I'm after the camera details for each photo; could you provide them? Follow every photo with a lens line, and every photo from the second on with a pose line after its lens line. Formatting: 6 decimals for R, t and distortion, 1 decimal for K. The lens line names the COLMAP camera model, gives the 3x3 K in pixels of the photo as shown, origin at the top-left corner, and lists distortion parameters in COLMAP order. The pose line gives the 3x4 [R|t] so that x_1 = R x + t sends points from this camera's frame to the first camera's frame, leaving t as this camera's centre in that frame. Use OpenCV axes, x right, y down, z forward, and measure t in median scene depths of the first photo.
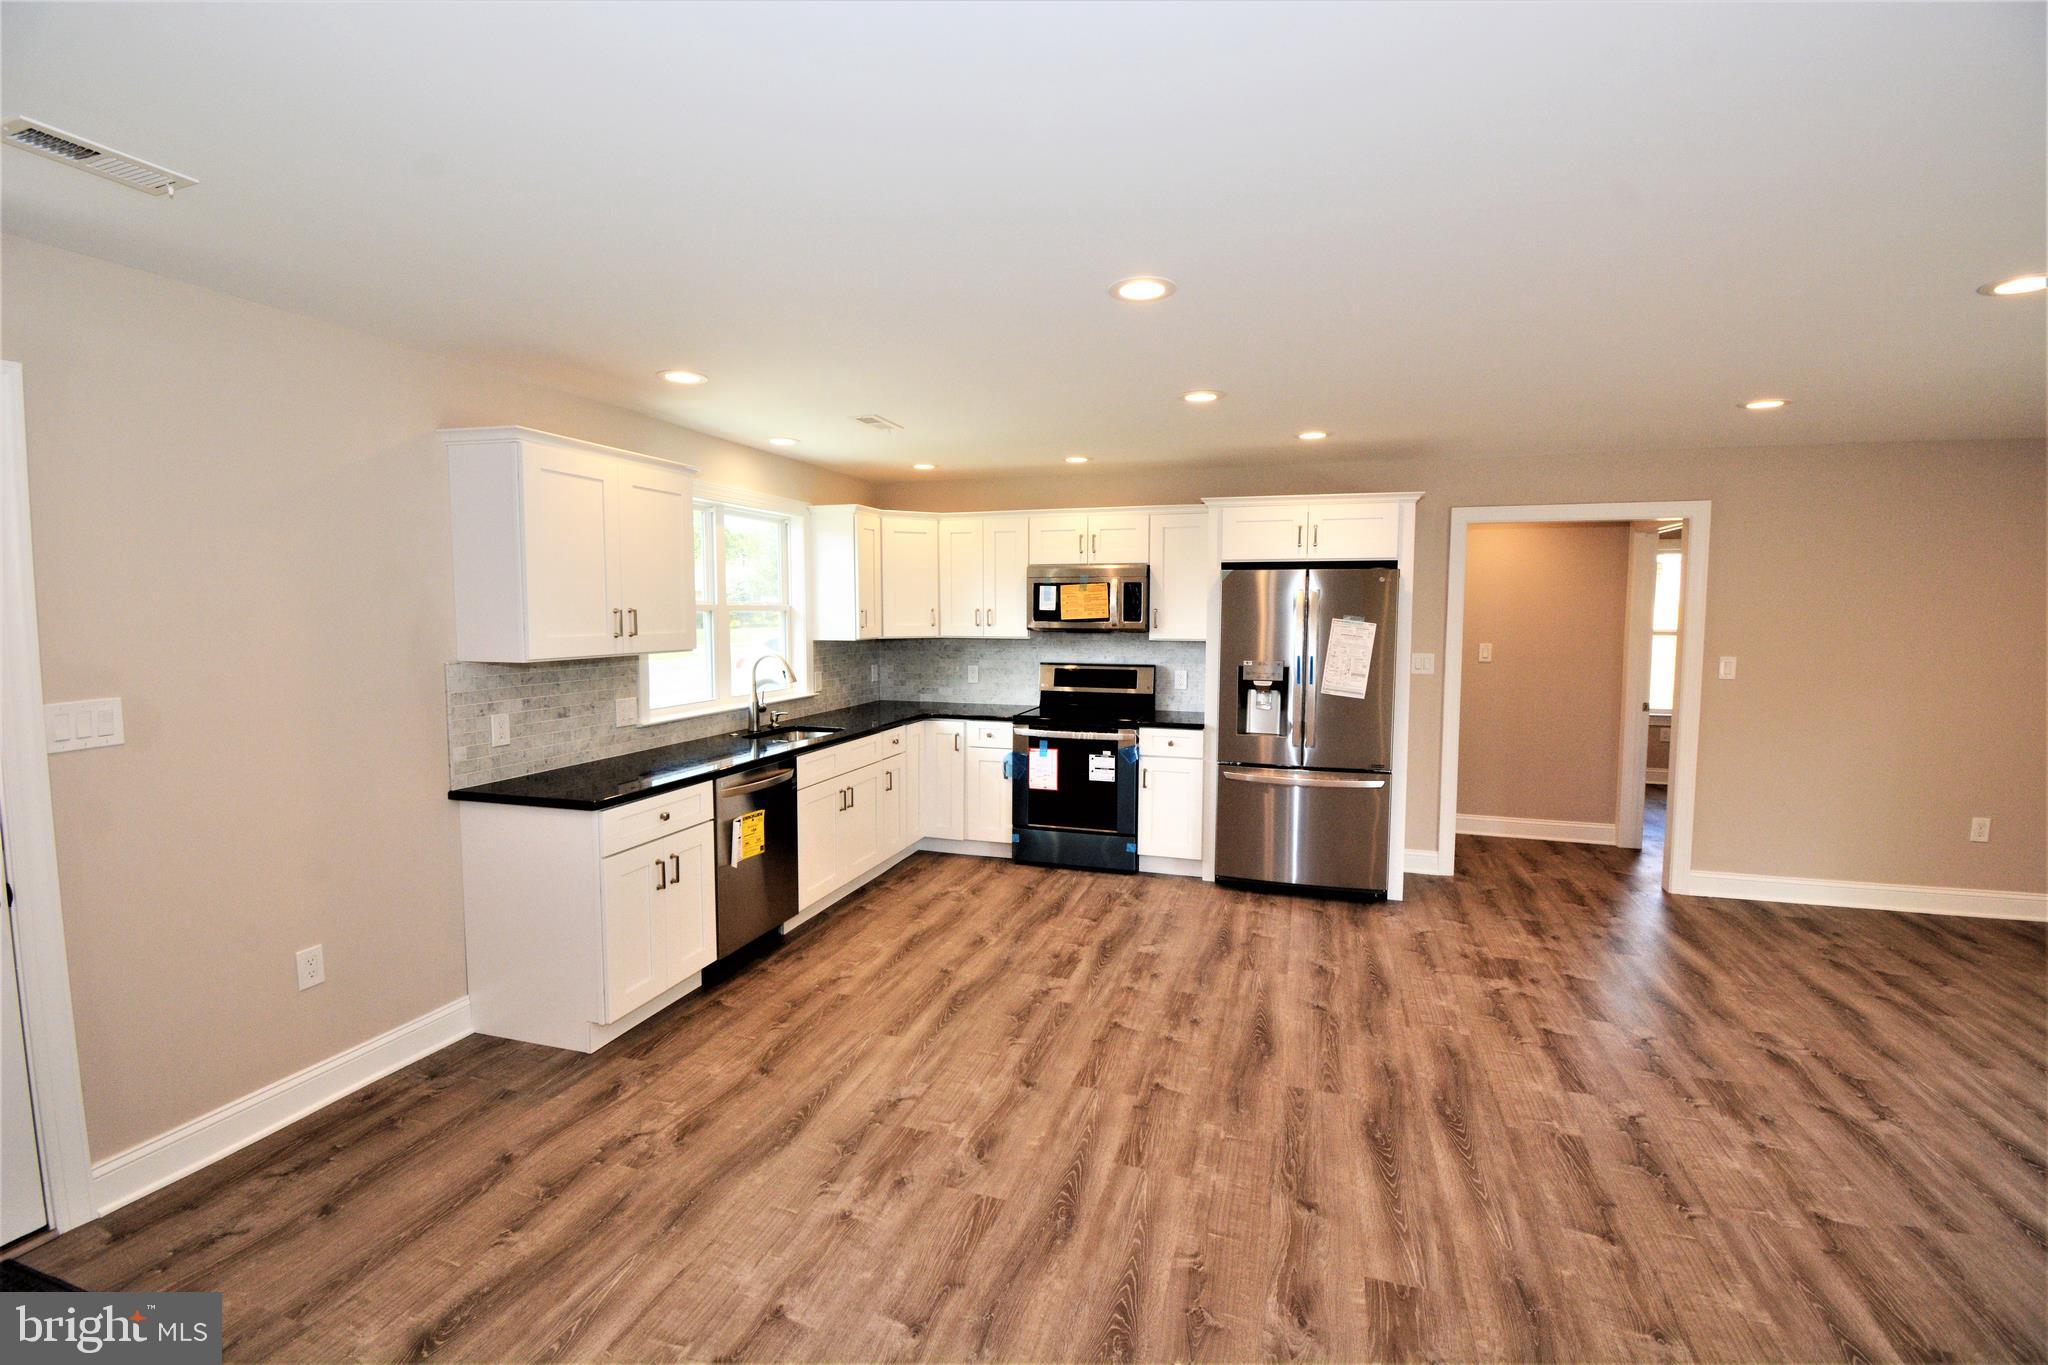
lens RADIAL K [[903.1, 0, 1023.3], [0, 903.1, 678.1], [0, 0, 1]] dist [0.016357, -0.022323]
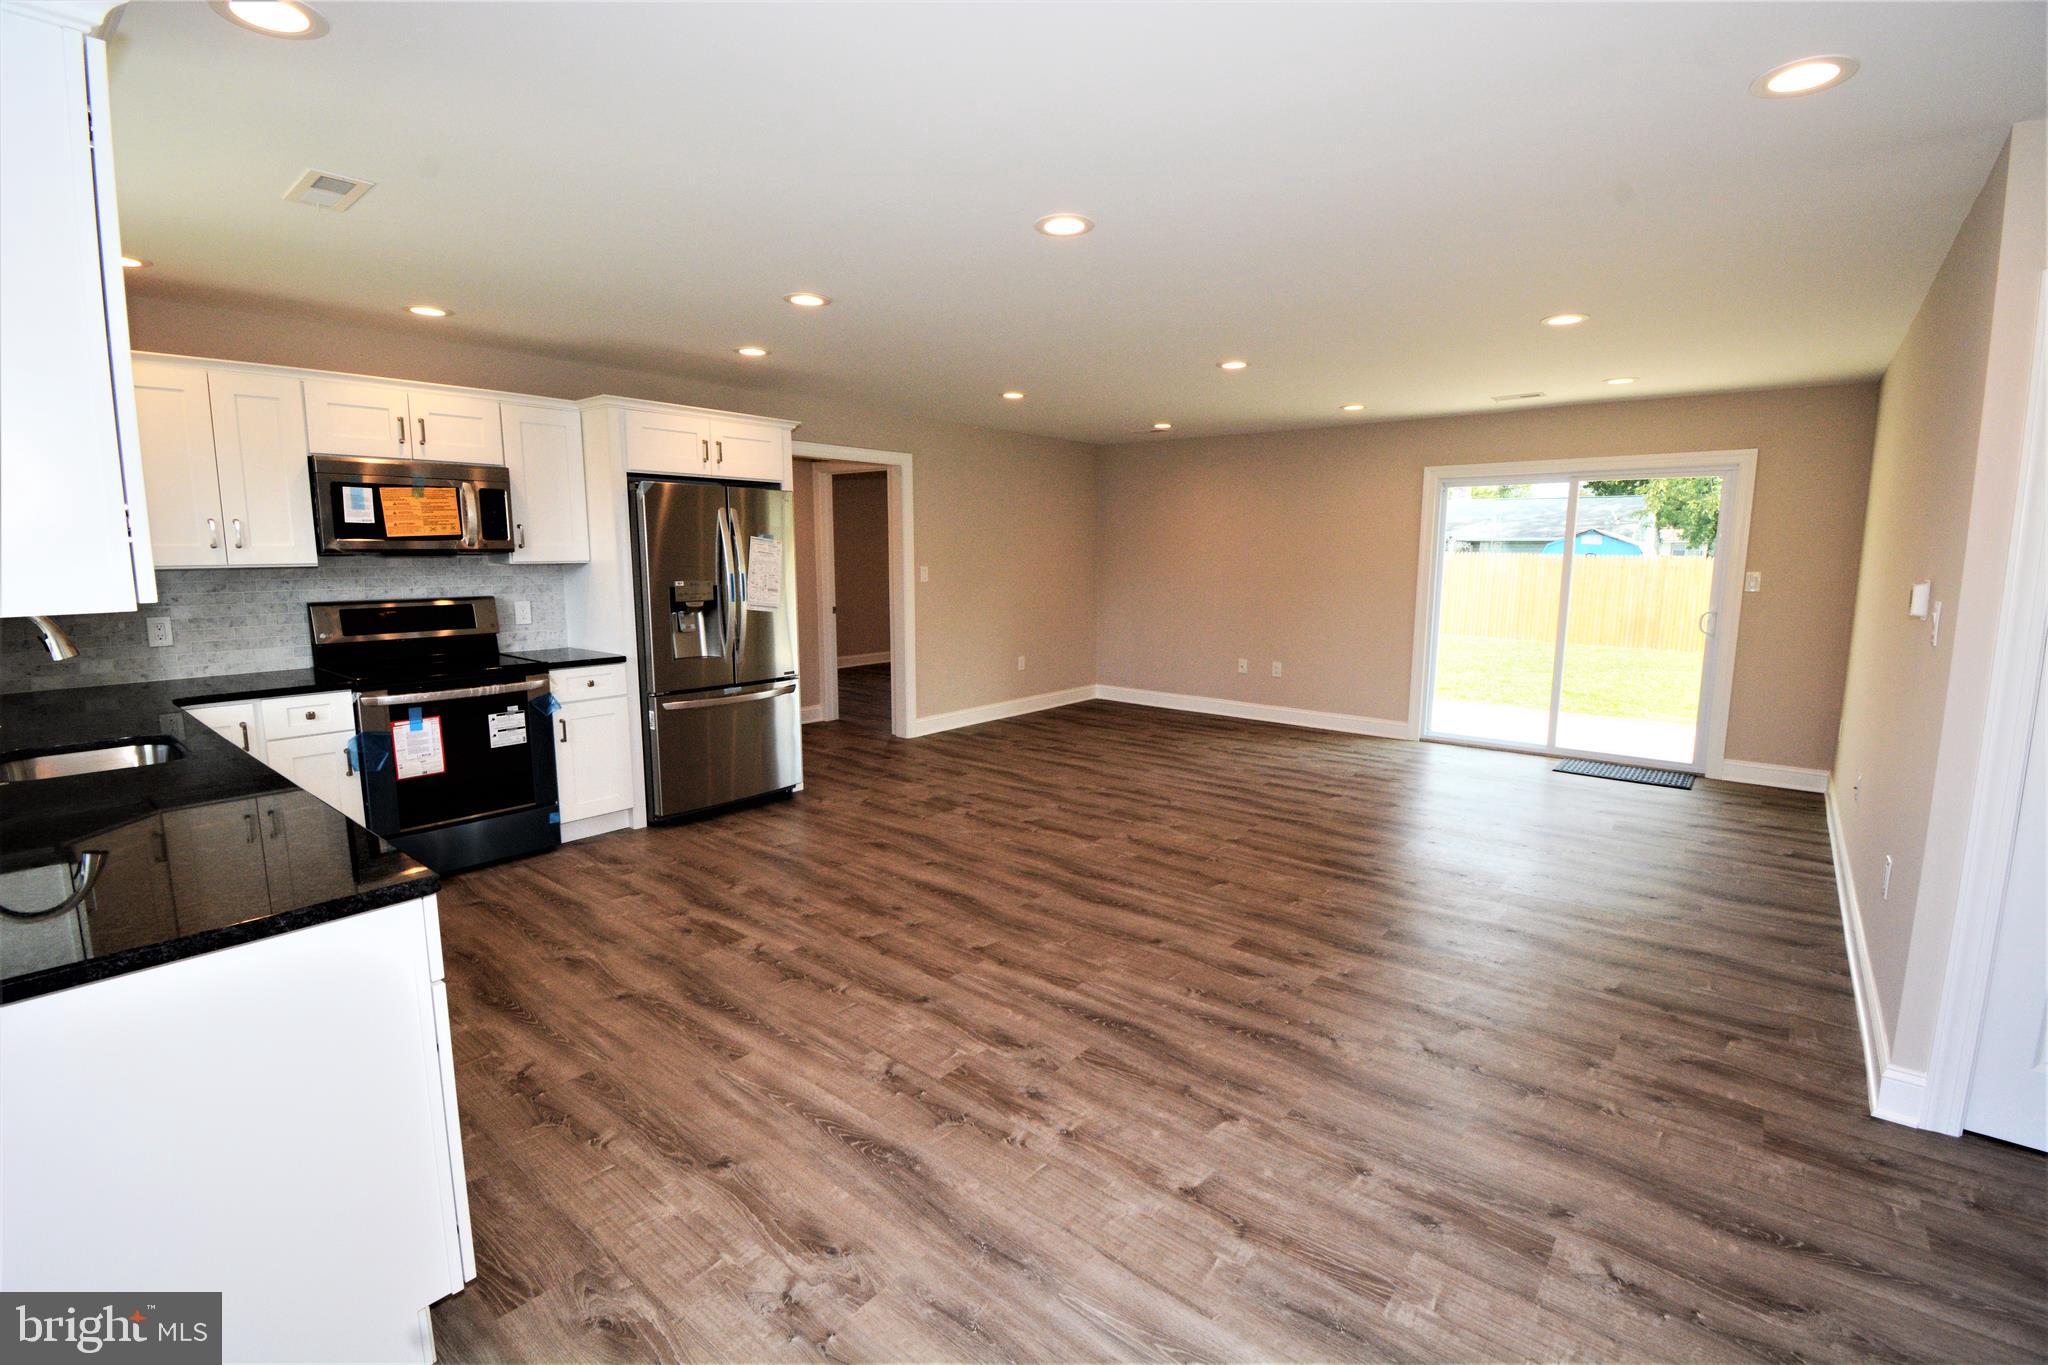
lens RADIAL K [[903.1, 0, 1023.3], [0, 903.1, 678.1], [0, 0, 1]] dist [0.016357, -0.022323]
pose [[0.371337, -0.133657, 0.918828, -0.514138], [0.069856, 0.990802, 0.115895, -0.003512], [-0.925867, 0.021149, 0.377258, 0.329083]]
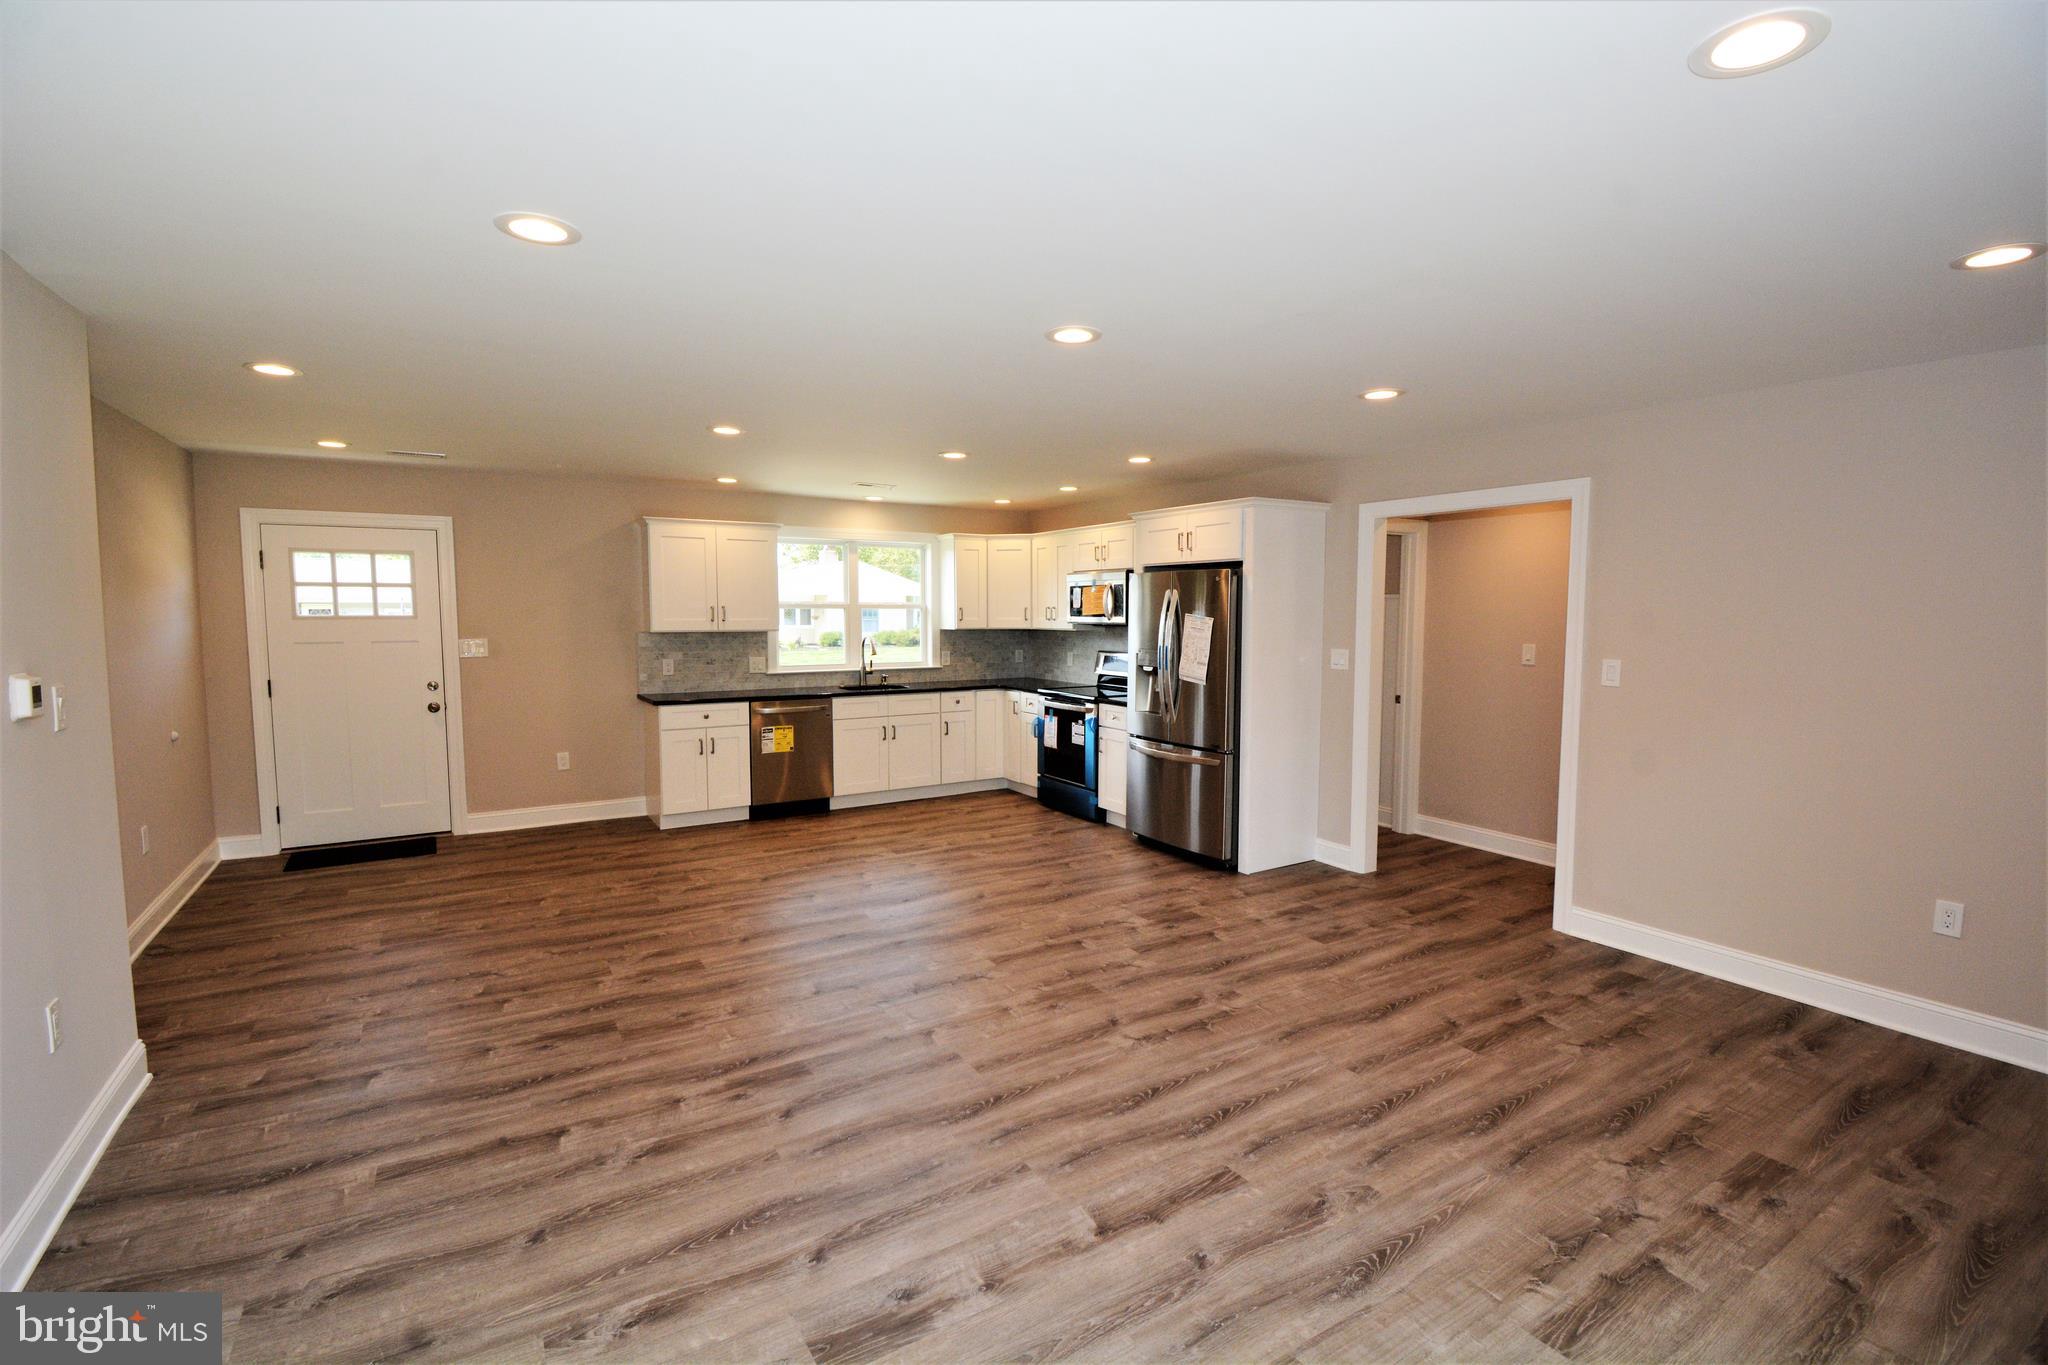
lens RADIAL K [[903.1, 0, 1023.3], [0, 903.1, 678.1], [0, 0, 1]] dist [0.016357, -0.022323]
pose [[0.759142, 0.047932, -0.649158, 0.937049], [-0.050312, 0.998622, 0.014899, 0.008882], [0.648977, 0.021350, 0.760508, -0.000937]]
